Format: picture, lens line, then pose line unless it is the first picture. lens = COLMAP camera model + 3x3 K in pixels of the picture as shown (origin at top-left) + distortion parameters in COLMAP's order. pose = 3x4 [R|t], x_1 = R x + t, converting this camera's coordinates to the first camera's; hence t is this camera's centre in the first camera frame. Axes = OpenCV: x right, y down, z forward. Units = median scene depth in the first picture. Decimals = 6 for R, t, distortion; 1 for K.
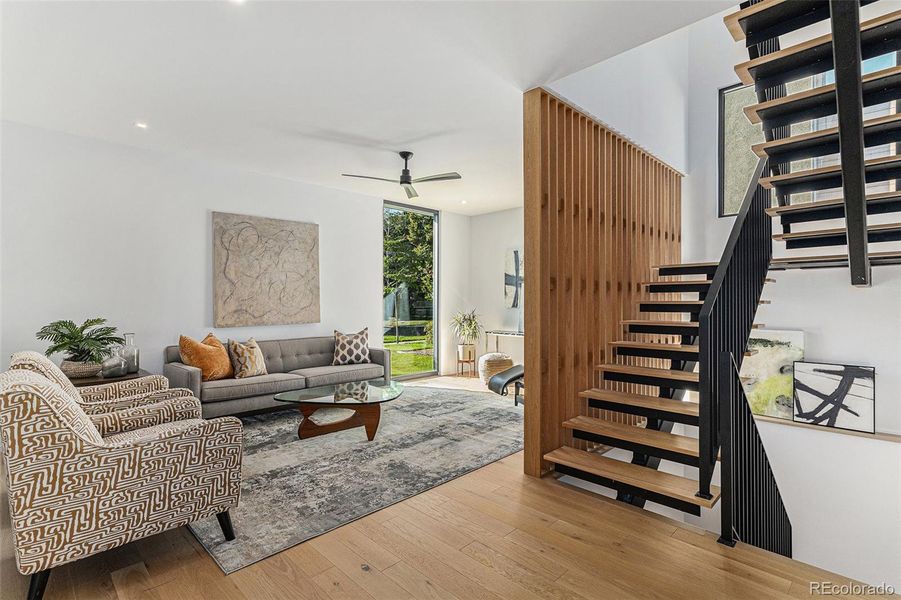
lens RADIAL K [[427.3, 0, 450.5], [0, 427.3, 300.0], [0, 0, 1]] dist [0.001241, 0.000671]
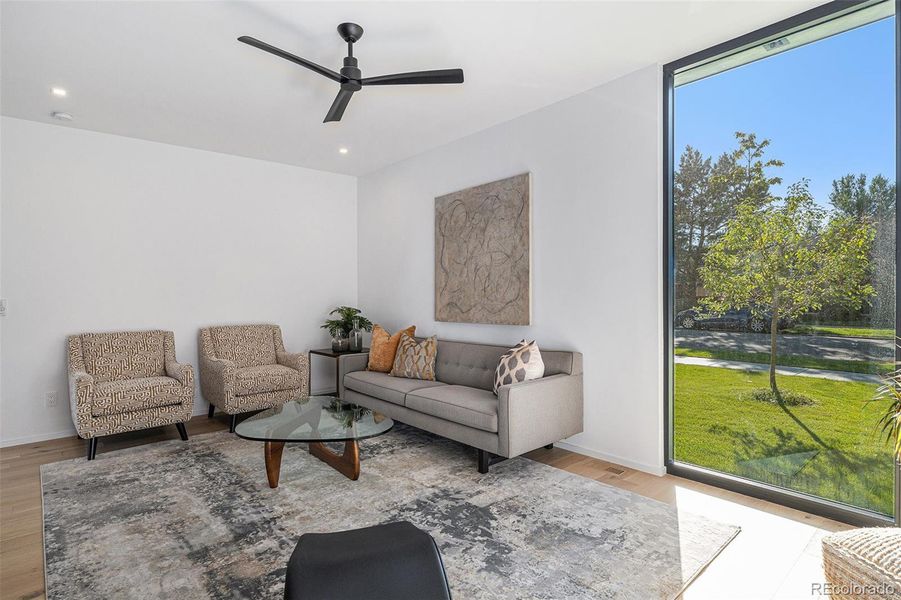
lens RADIAL K [[457.1, 0, 450.5], [0, 457.1, 300.0], [0, 0, 1]] dist [-0.001580, -0.000310]
pose [[-0.045304, 0.017528, -0.998819, 0.453043], [0.012658, 0.999776, 0.016970, 0.001777], [0.998893, -0.011874, -0.045516, 1.068306]]
